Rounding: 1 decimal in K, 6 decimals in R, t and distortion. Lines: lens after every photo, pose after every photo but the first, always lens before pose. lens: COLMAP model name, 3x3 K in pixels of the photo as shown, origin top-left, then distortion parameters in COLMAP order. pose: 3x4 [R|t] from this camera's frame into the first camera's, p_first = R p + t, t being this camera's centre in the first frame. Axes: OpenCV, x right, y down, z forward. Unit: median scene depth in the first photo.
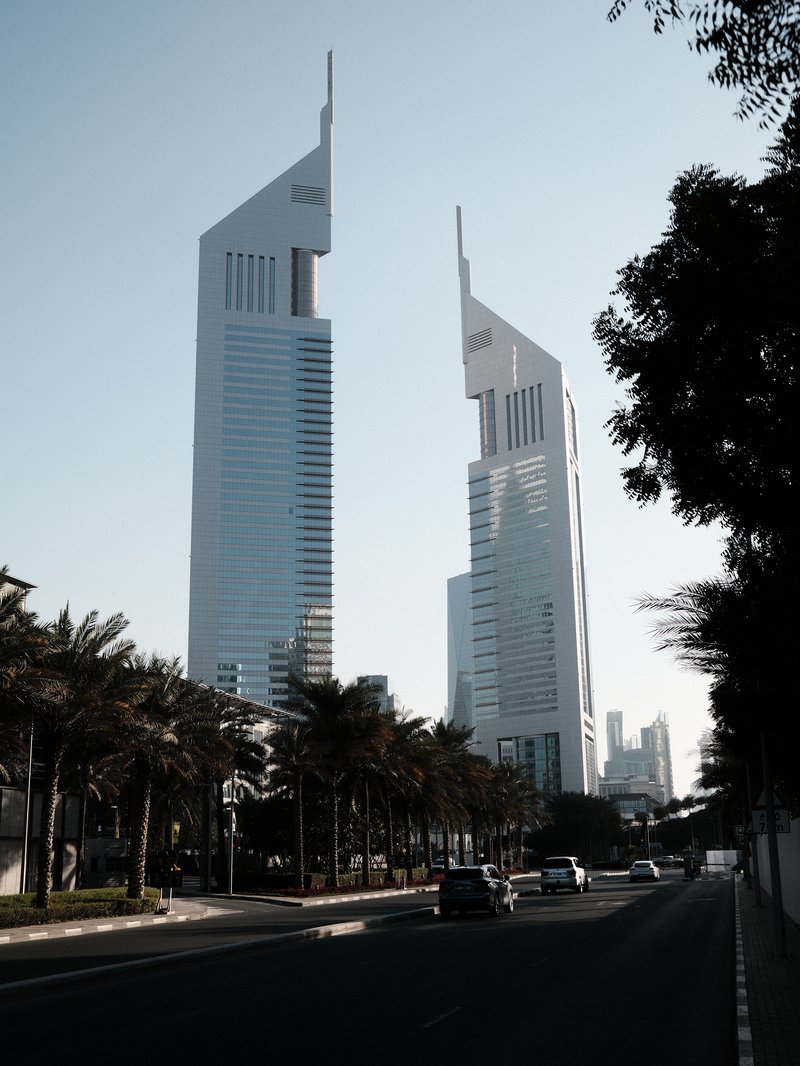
lens RADIAL K [[1214.2, 0, 399.8], [0, 1214.2, 550.9], [0, 0, 1]] dist [-0.053262, 0.123206]
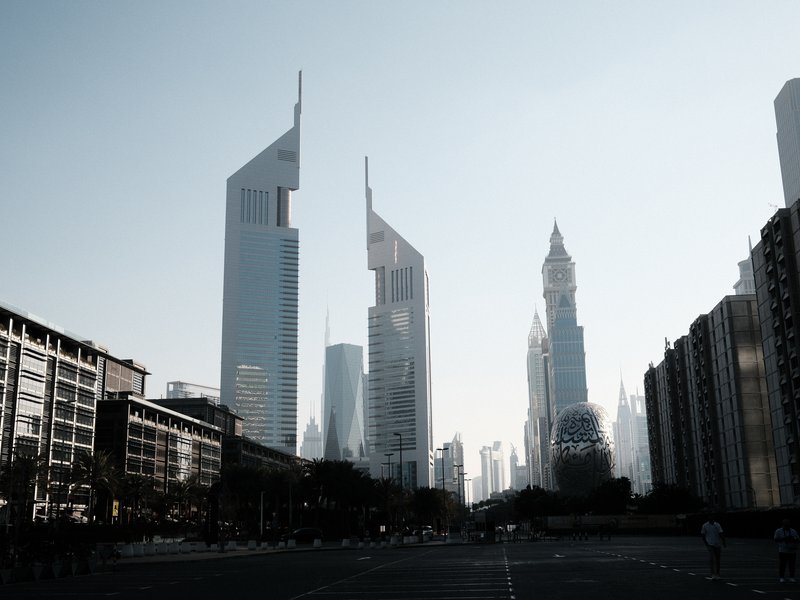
lens RADIAL K [[911.2, 0, 390.6], [0, 911.2, 302.3], [0, 0, 1]] dist [-0.053262, 0.123206]
pose [[0.989659, 0.037309, 0.138503, -0.102451], [-0.038342, 0.999253, 0.004798, -0.092188], [-0.138220, -0.010058, 0.990350, -0.345515]]
